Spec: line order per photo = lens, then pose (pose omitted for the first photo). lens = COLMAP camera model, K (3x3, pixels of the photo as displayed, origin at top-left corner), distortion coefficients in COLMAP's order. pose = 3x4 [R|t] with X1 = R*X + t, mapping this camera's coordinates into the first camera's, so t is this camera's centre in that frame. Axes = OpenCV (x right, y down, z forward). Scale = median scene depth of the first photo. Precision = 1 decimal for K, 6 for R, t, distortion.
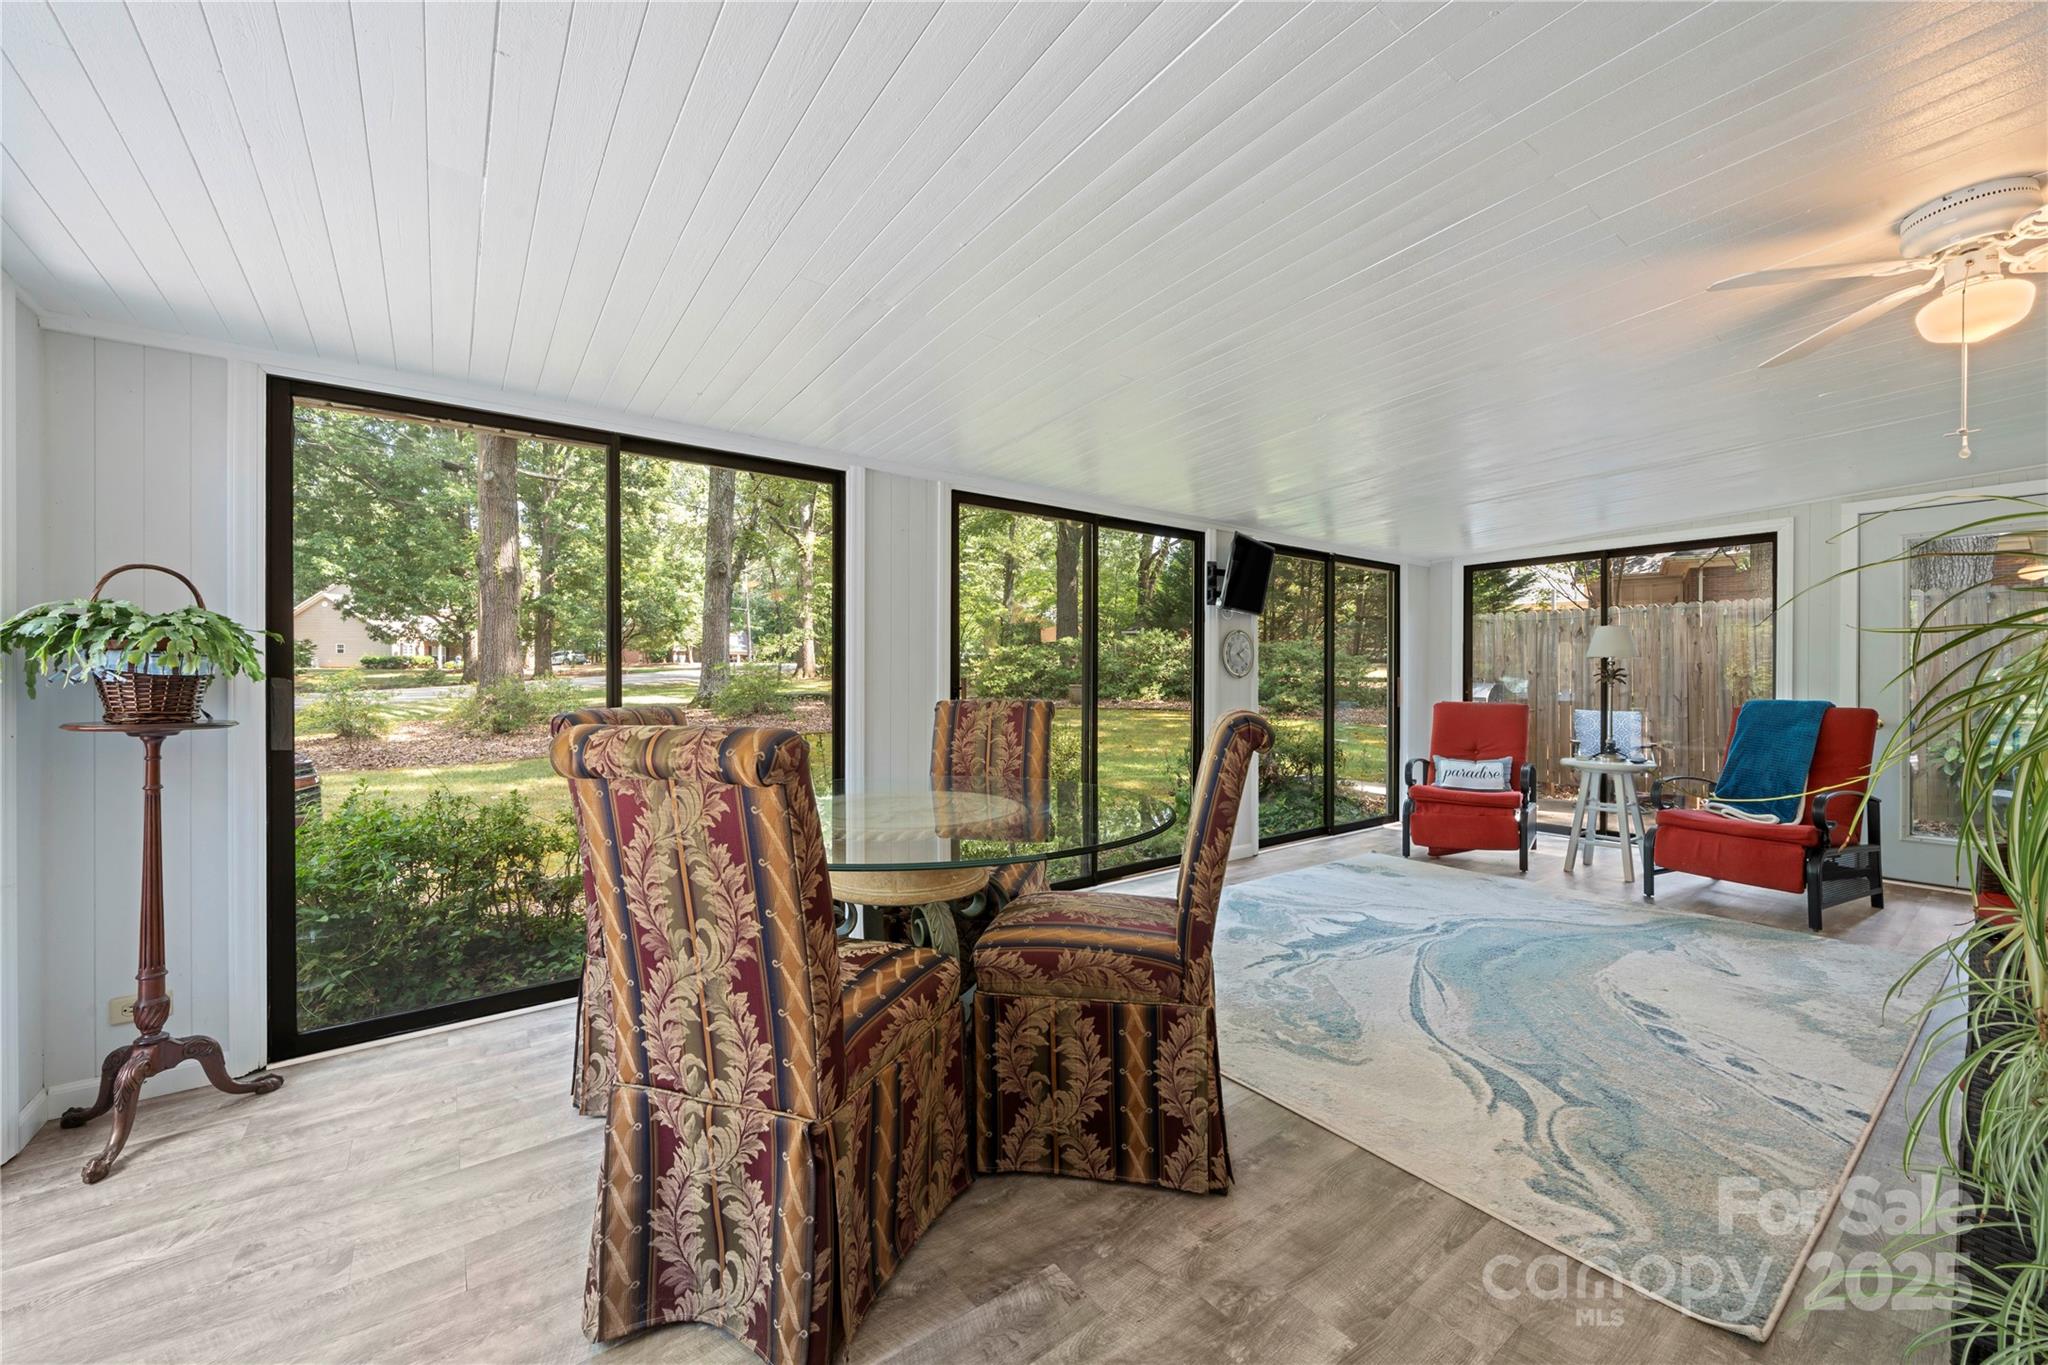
lens RADIAL K [[780.0, 0, 1019.3], [0, 780.0, 662.7], [0, 0, 1]] dist [-0.003142, 0.000006]
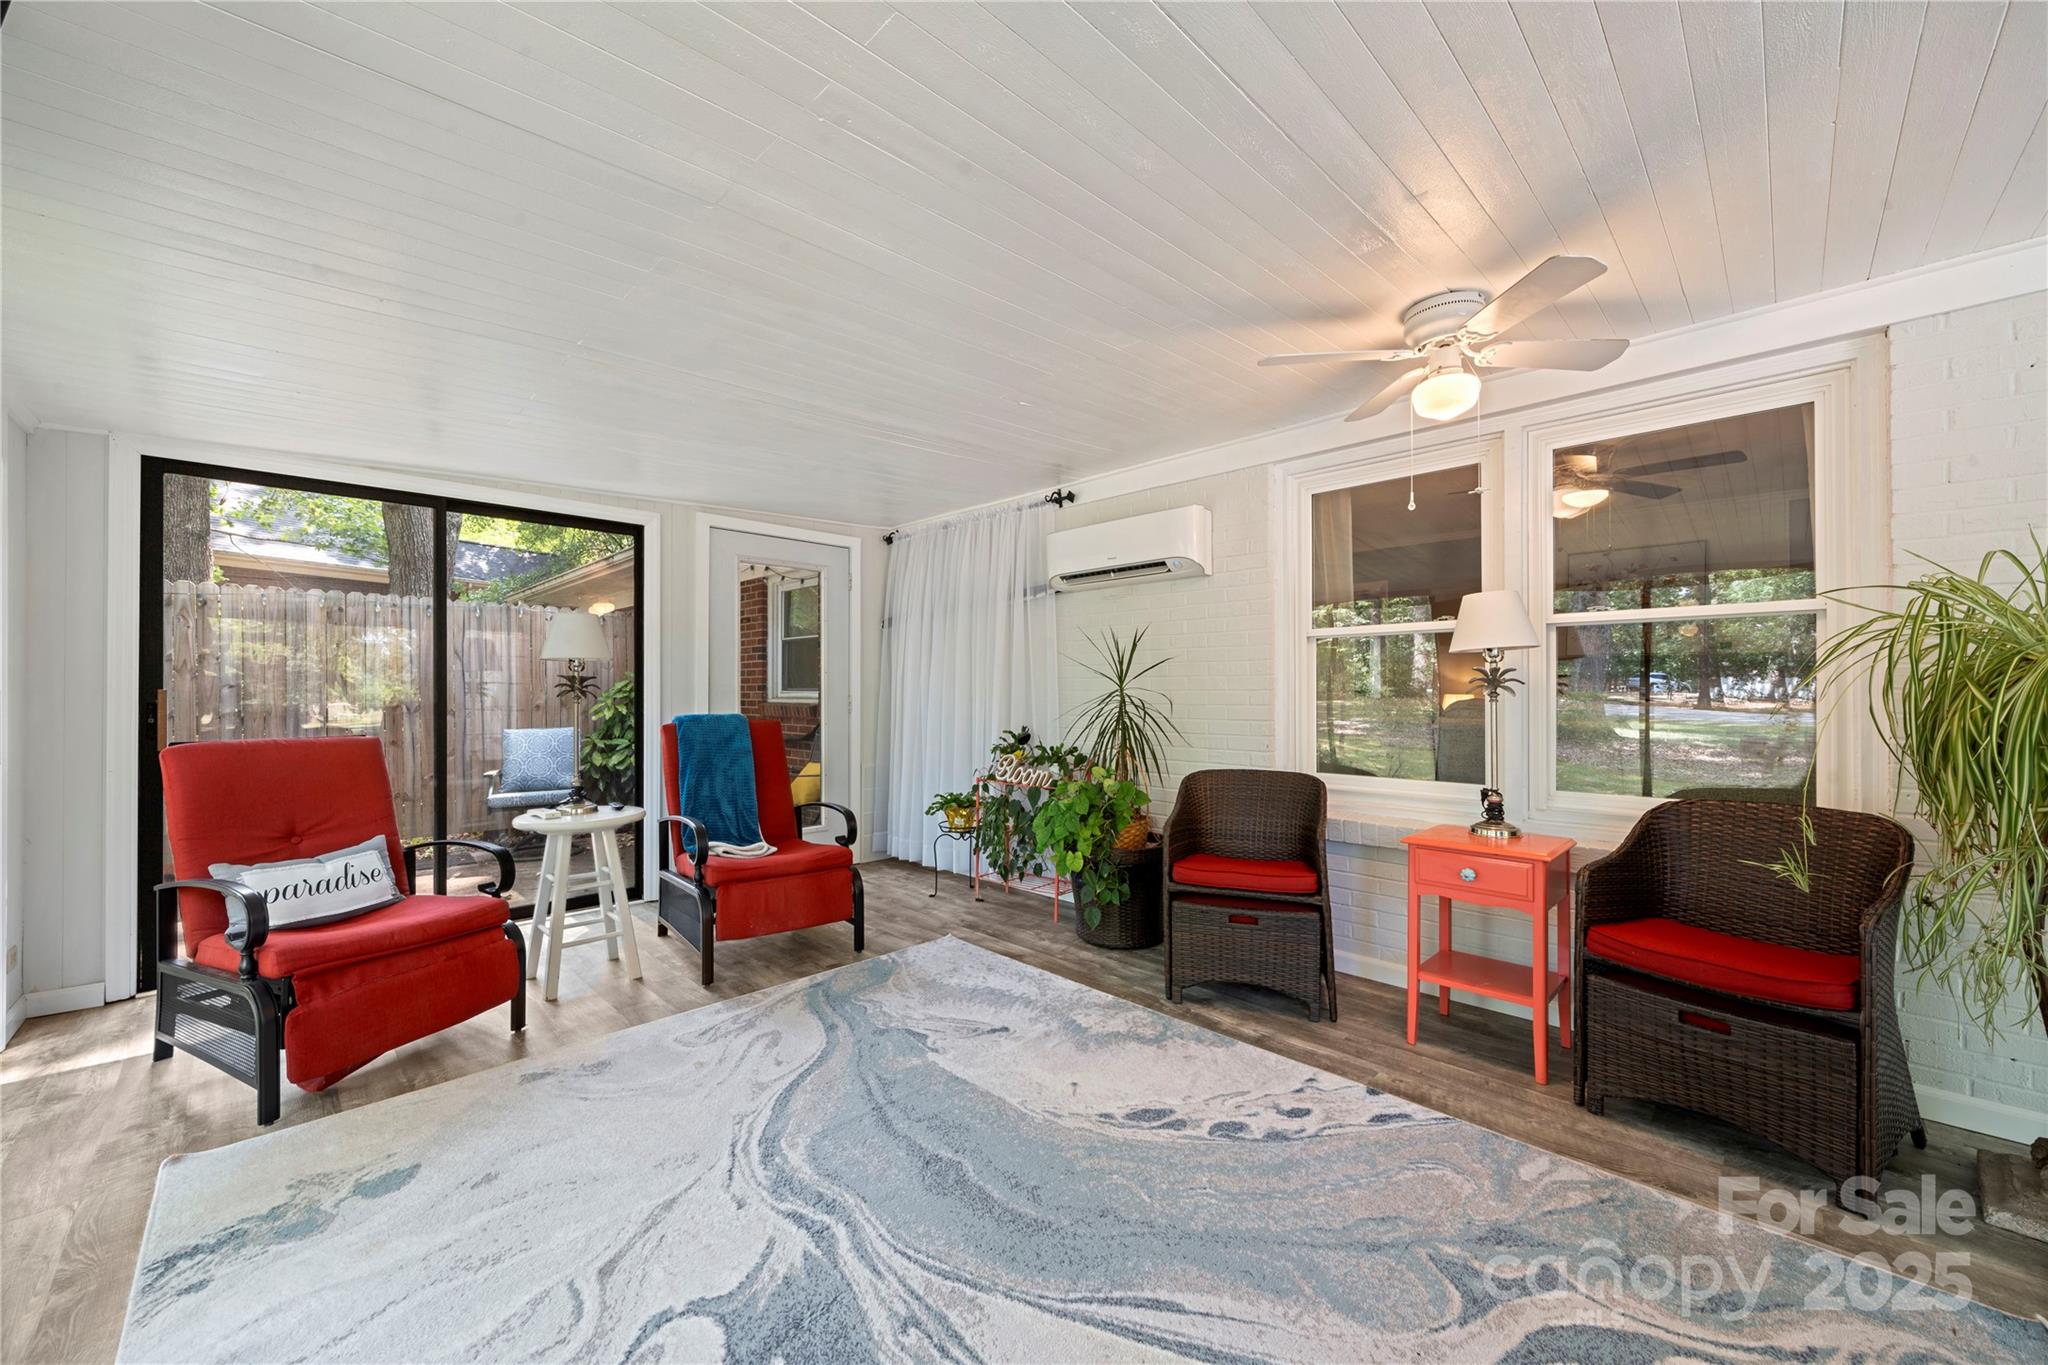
lens RADIAL K [[780.0, 0, 1019.3], [0, 780.0, 662.7], [0, 0, 1]] dist [-0.003142, 0.000006]
pose [[-0.140872, 0.029849, 0.989578, 0.042619], [-0.014069, 0.999384, -0.032148, 0.019651], [-0.989928, -0.018451, -0.140366, 1.113578]]
